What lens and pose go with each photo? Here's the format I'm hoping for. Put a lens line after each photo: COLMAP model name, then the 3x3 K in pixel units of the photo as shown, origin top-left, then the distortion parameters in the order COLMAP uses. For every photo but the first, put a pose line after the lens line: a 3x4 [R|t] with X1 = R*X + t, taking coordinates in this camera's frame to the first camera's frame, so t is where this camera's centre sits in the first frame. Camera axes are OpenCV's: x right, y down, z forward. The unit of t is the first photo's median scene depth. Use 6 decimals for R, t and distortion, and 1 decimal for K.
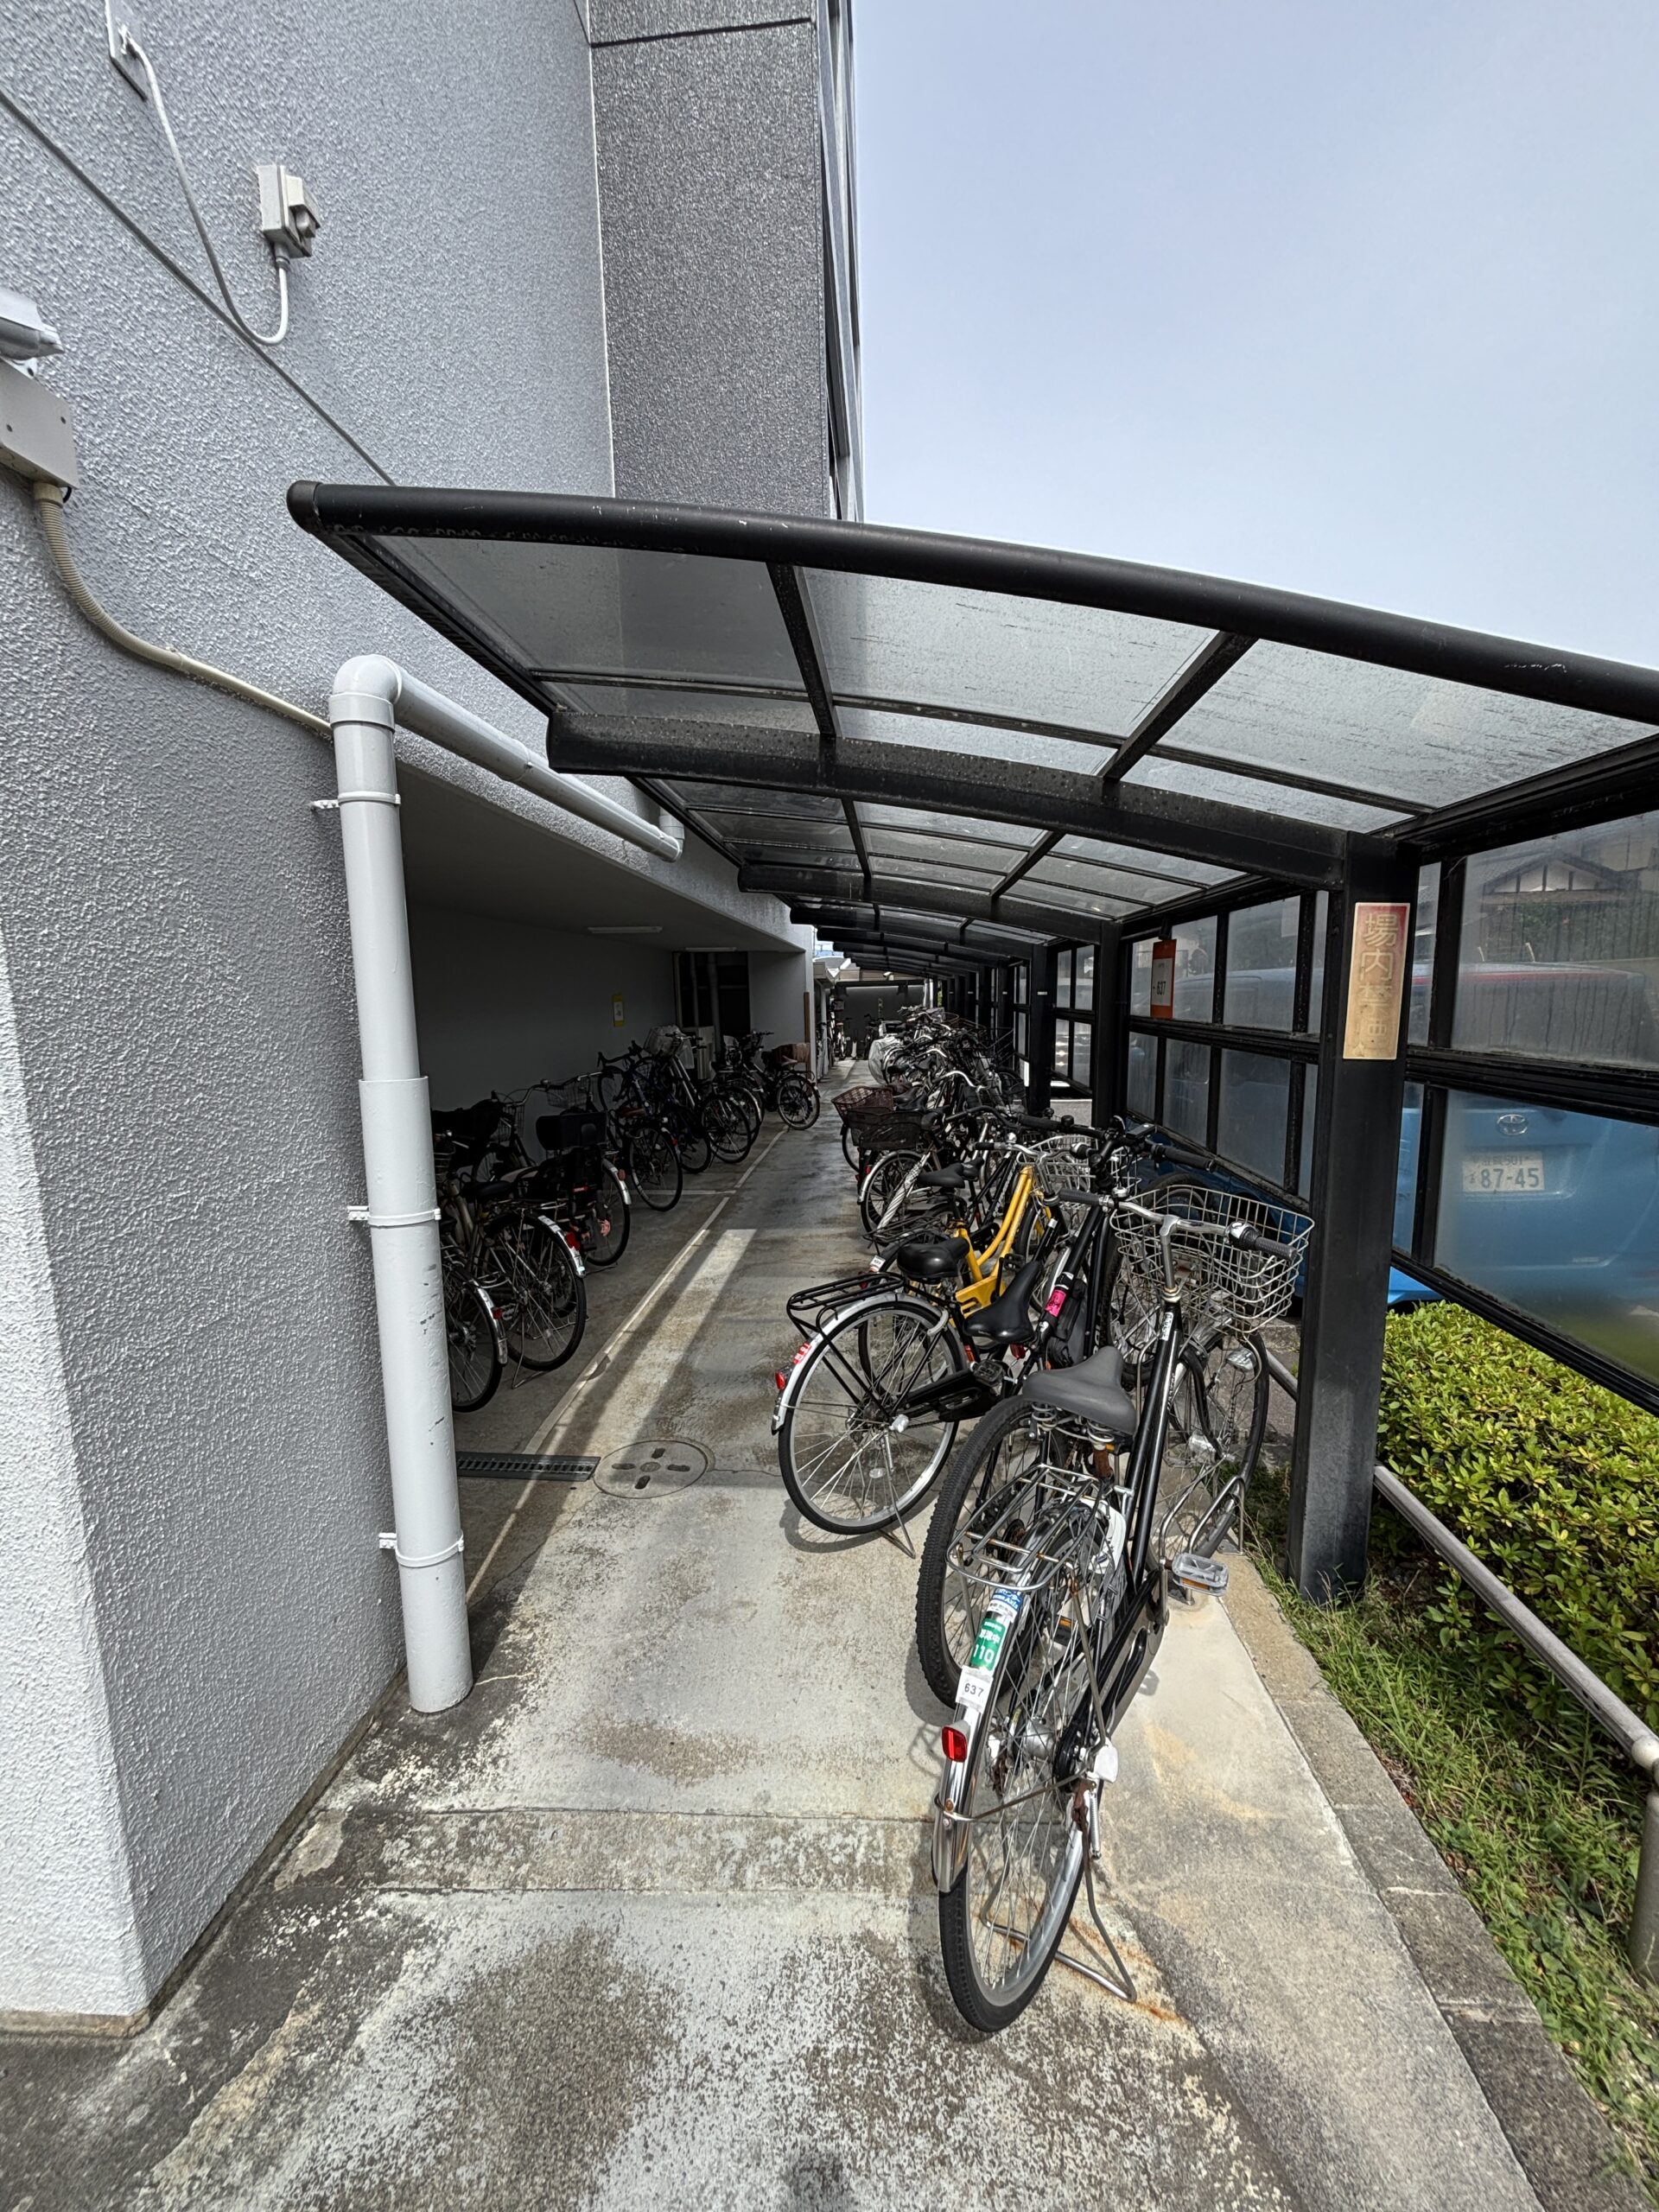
lens RADIAL K [[891.7, 0, 829.5], [0, 891.7, 1106.0], [0, 0, 1]] dist [0.009142, 0.000247]
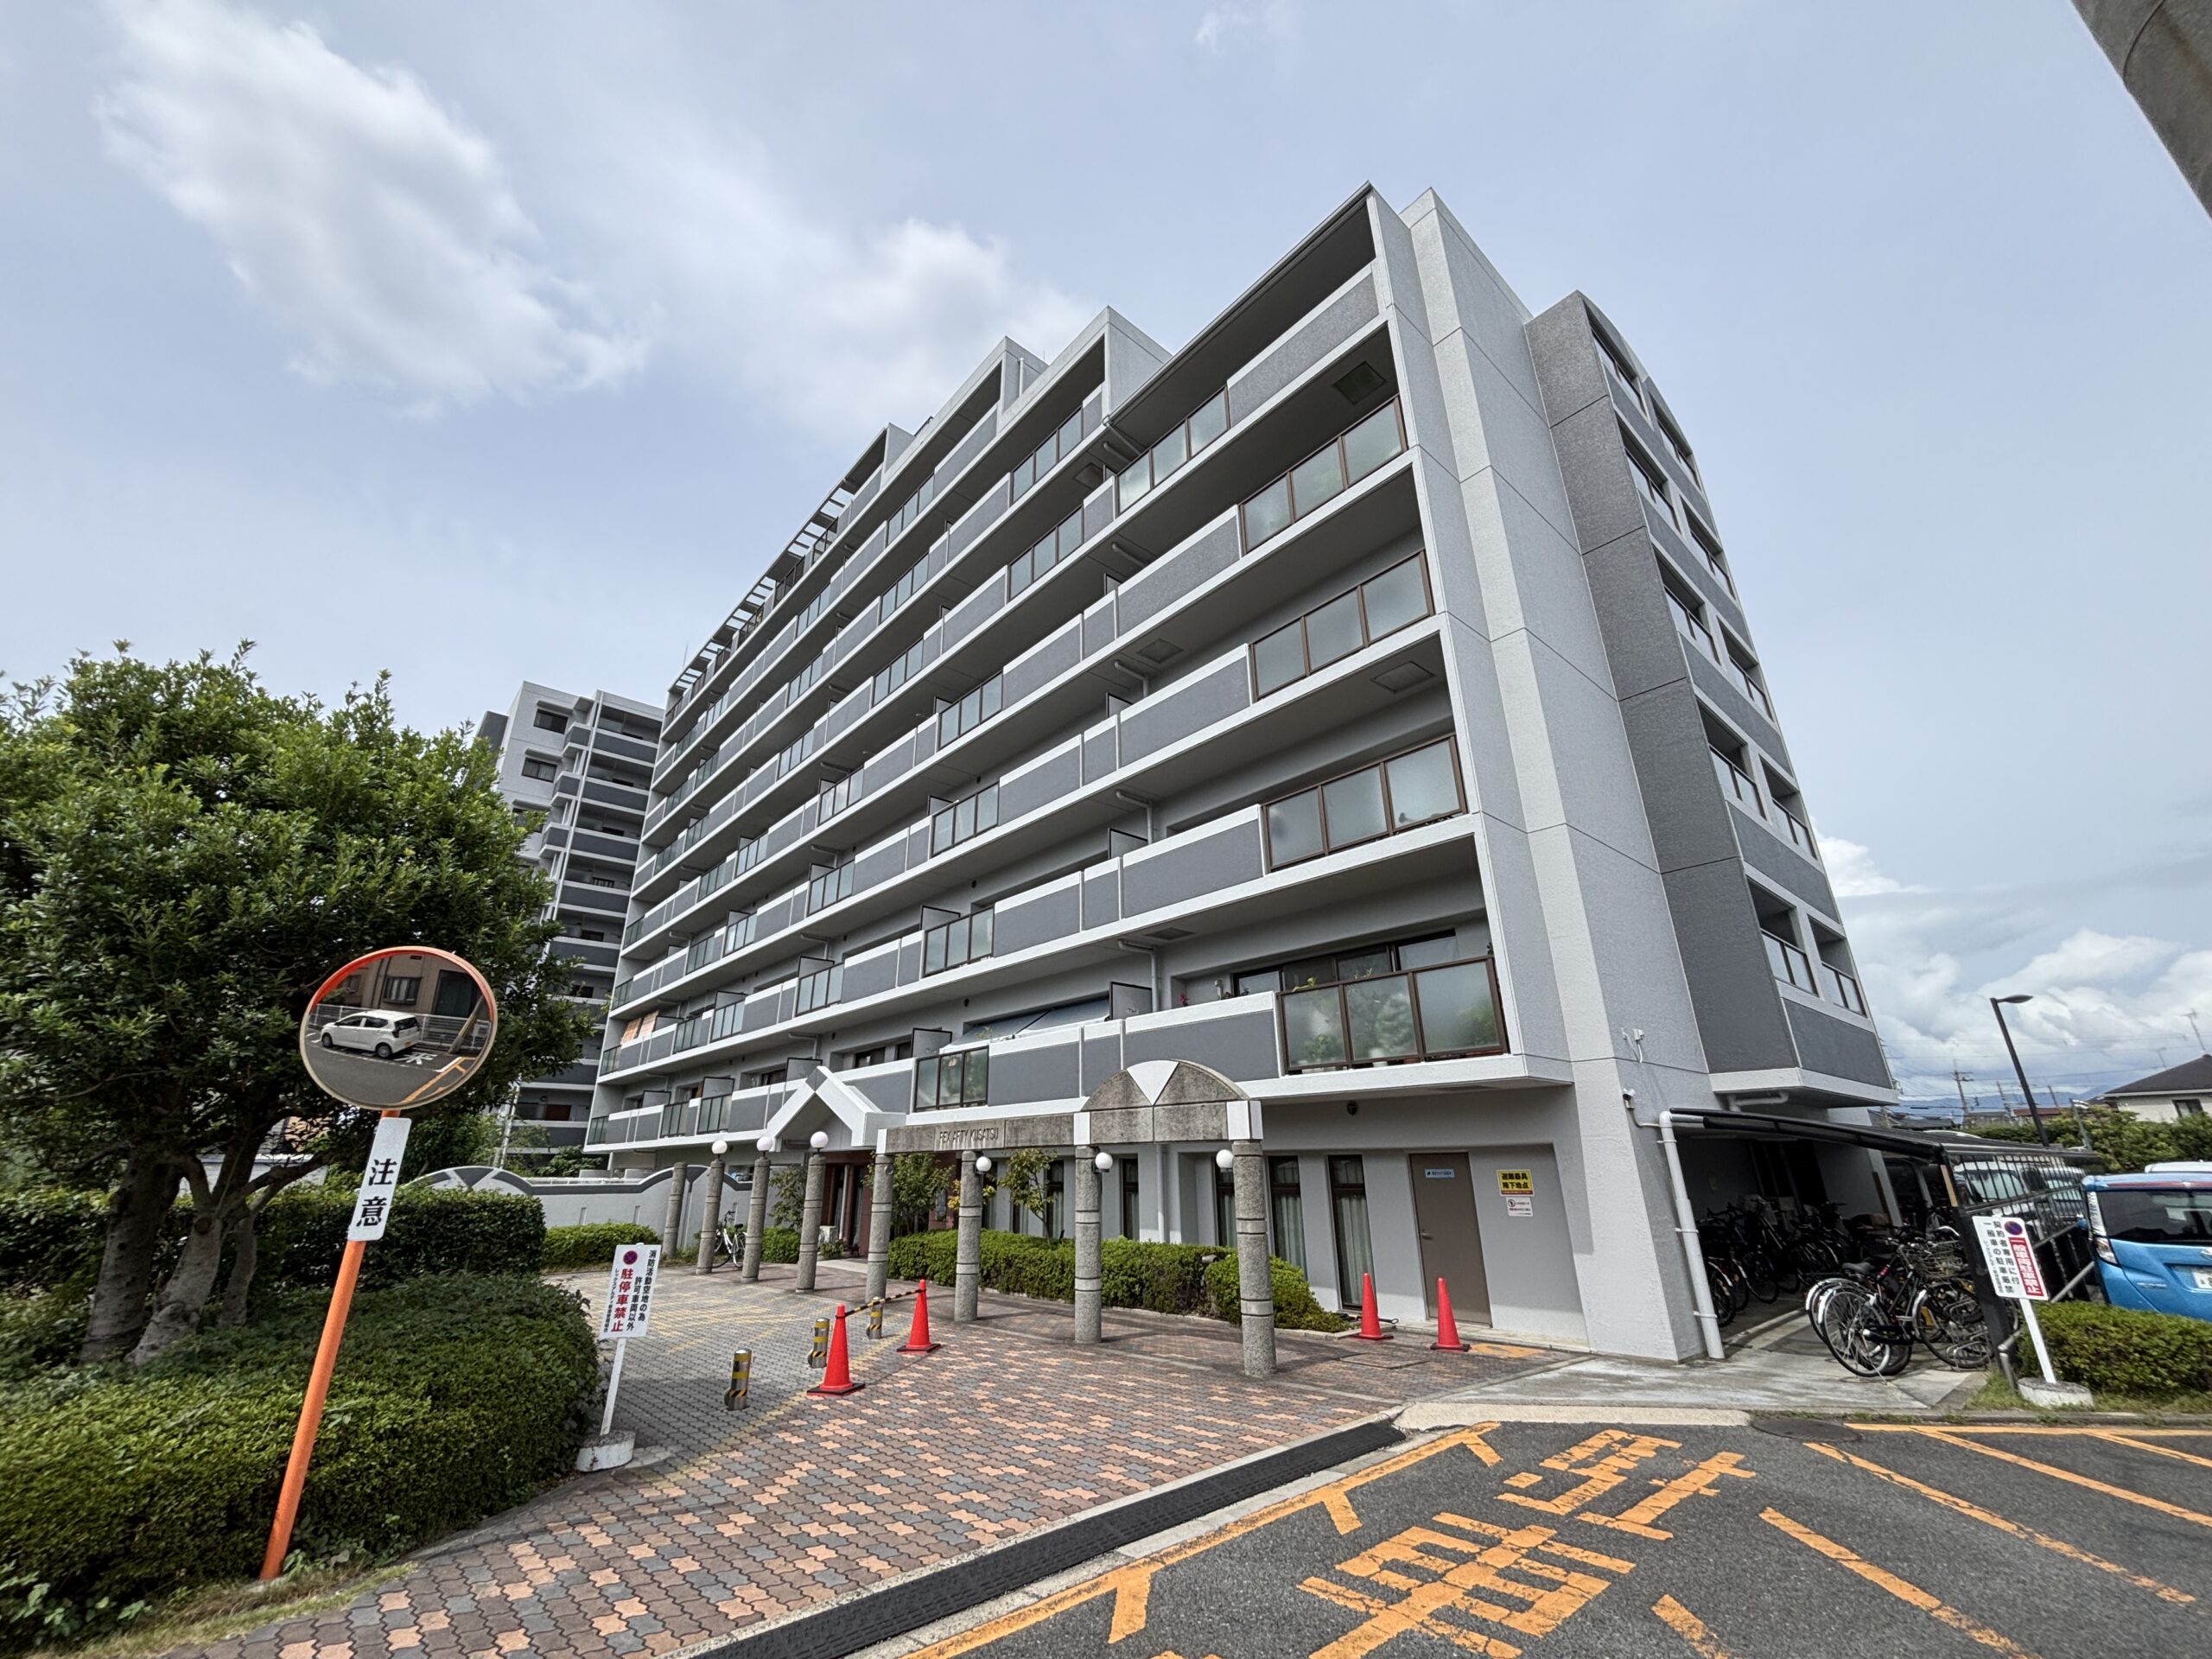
lens RADIAL K [[891.7, 0, 1106.0], [0, 891.7, 829.5], [0, 0, 1]] dist [0.009142, 0.000247]
pose [[0.717578, -0.230026, -0.657397, 0.174635], [-0.094485, 0.903010, -0.419101, 0.092081], [0.690040, 0.362852, 0.626246, -0.931000]]
